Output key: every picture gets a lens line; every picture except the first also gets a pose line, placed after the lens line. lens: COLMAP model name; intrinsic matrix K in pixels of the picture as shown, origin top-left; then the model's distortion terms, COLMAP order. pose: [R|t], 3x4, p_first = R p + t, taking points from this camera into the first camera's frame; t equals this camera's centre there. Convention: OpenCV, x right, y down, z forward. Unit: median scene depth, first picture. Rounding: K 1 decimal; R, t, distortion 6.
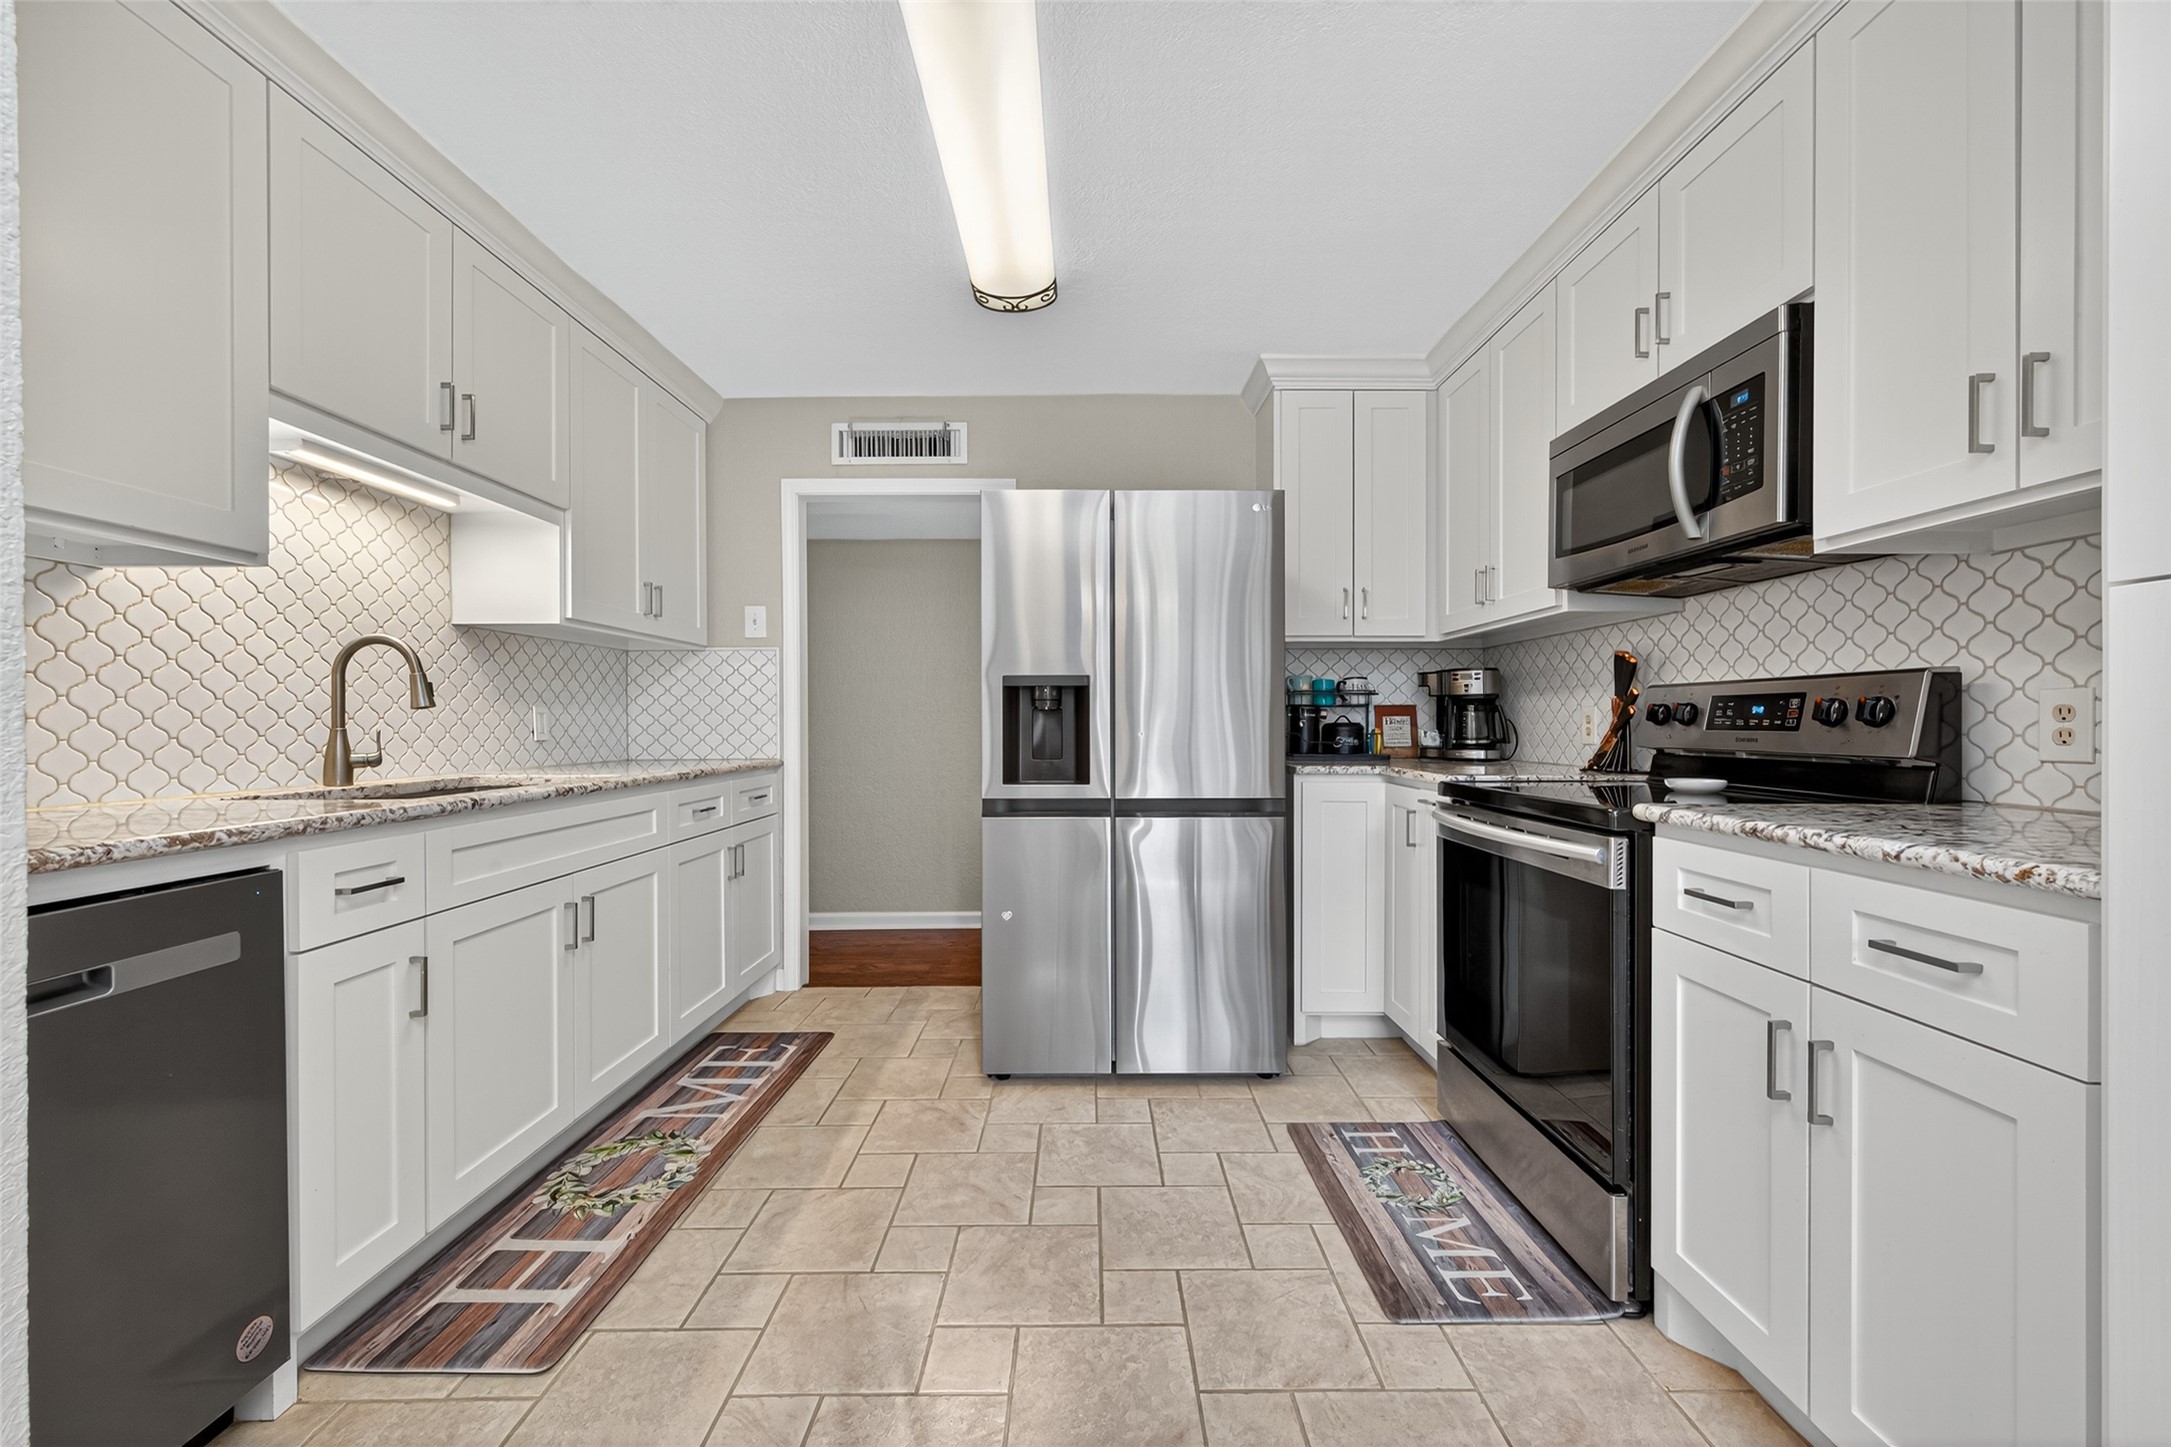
lens RADIAL K [[848.8, 0, 1092.3], [0, 848.8, 716.7], [0, 0, 1]] dist [0.001791, -0.000782]
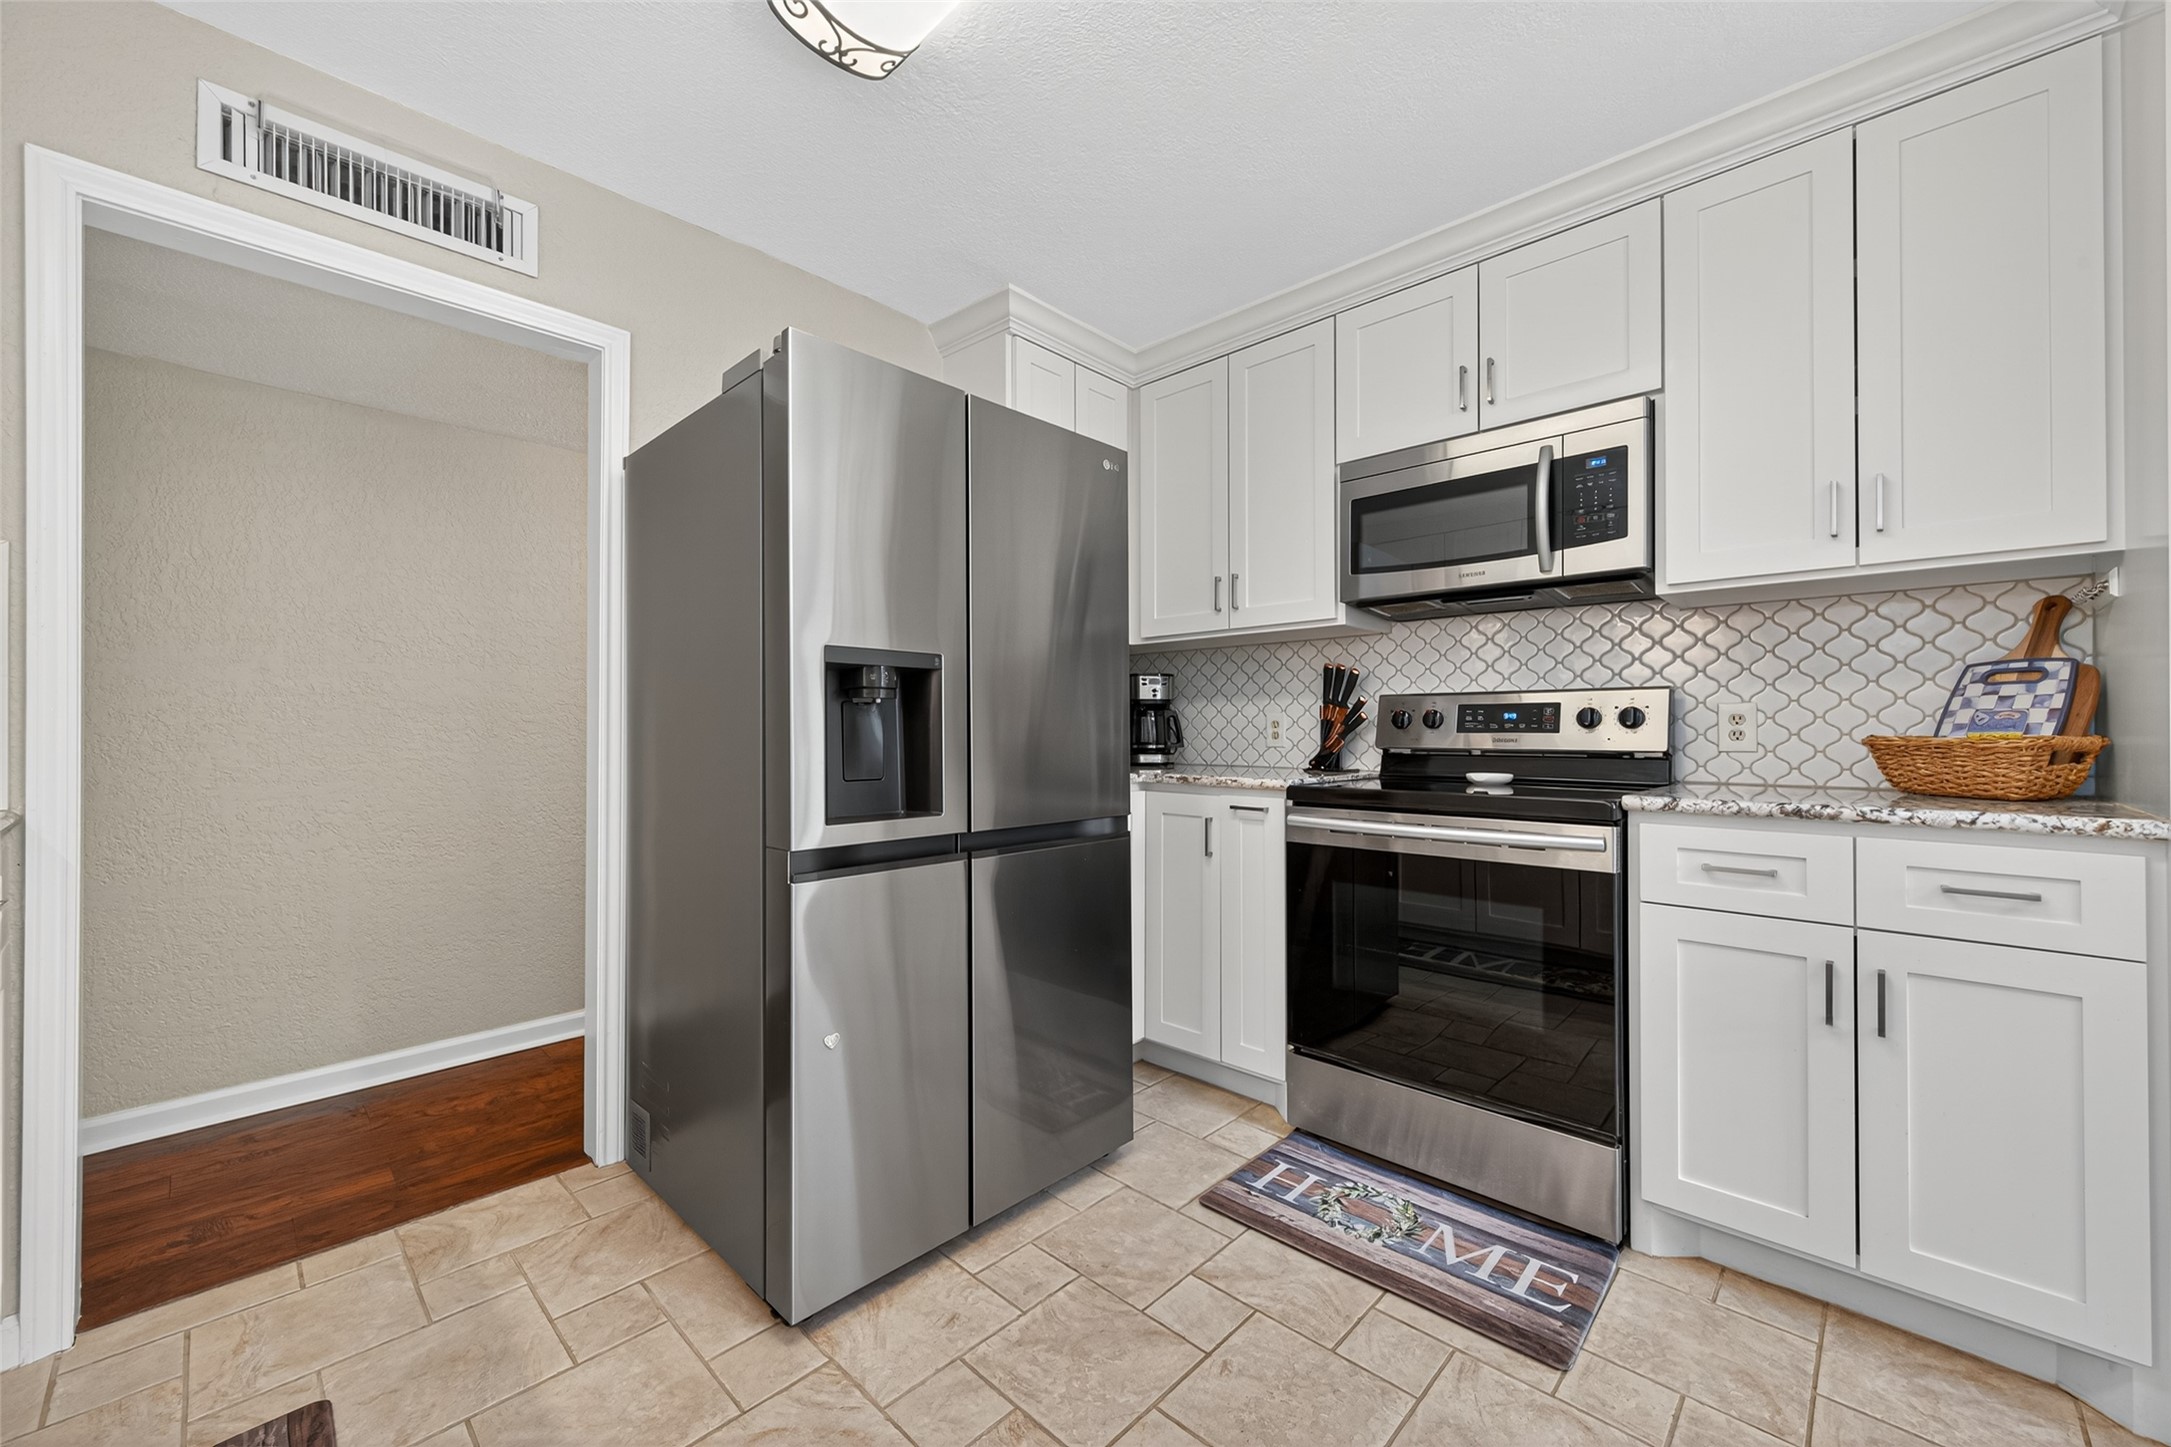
lens RADIAL K [[839.0, 0, 1089.4], [0, 839.0, 720.8], [0, 0, 1]] dist [0.002129, 0.000297]
pose [[0.692182, 0.008352, 0.721675, -0.488793], [-0.004741, 0.999964, -0.007026, 0.009675], [-0.721708, 0.001441, 0.692196, 0.539886]]
